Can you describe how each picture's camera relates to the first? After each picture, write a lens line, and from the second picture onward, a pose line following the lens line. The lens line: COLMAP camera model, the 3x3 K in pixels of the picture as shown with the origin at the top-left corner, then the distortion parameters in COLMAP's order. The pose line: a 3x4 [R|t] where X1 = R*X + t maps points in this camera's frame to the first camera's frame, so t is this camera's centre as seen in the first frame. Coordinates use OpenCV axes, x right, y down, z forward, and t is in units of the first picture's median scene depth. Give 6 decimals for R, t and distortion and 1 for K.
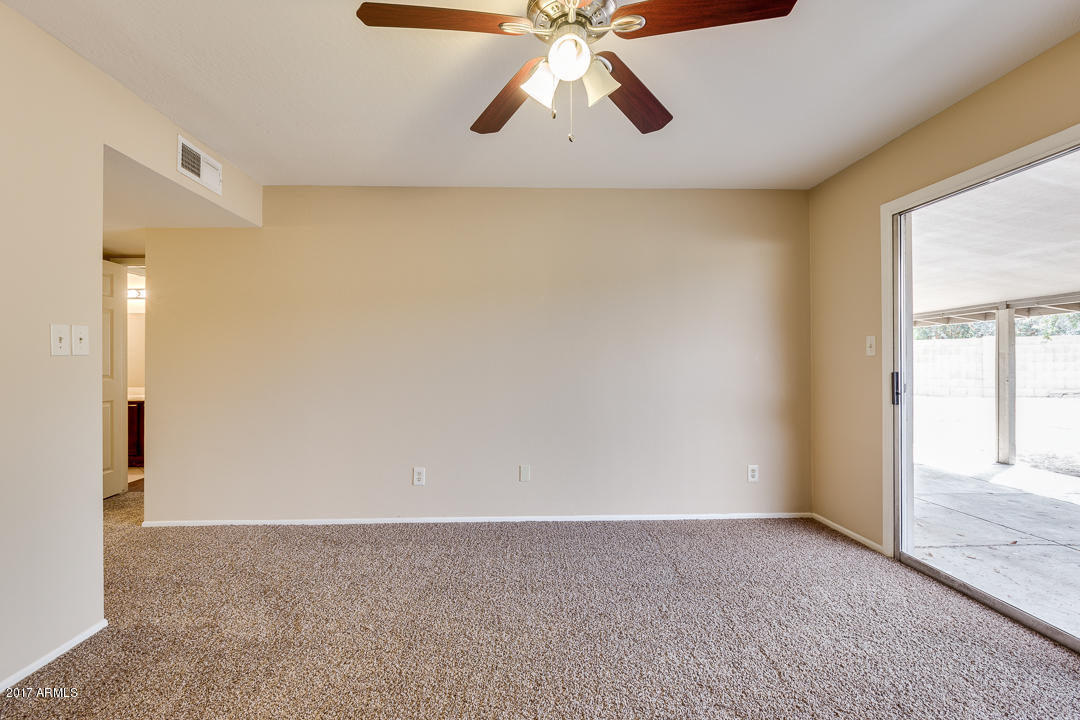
lens RADIAL K [[495.8, 0, 534.7], [0, 495.8, 354.3], [0, 0, 1]] dist [-0.002241, -0.000393]
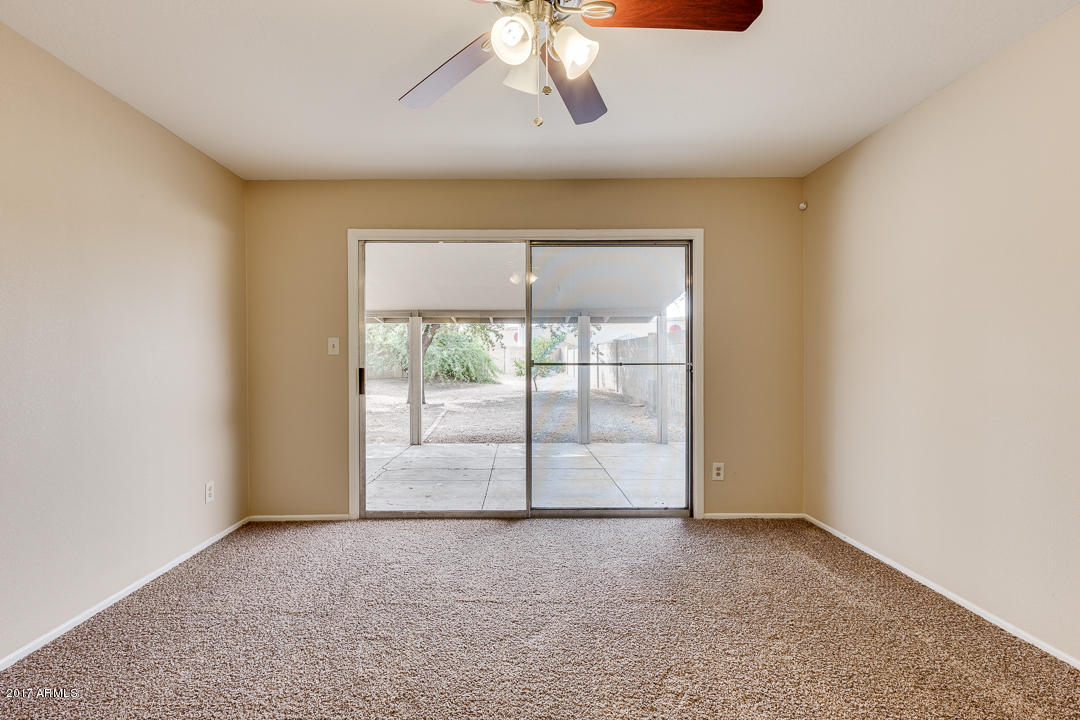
lens RADIAL K [[495.8, 0, 534.7], [0, 495.8, 354.3], [0, 0, 1]] dist [-0.002241, -0.000393]
pose [[0.057513, -0.004437, 0.998335, -0.485059], [-0.008985, 0.999947, 0.004962, -0.008942], [-0.998304, -0.009255, 0.057471, 0.499280]]
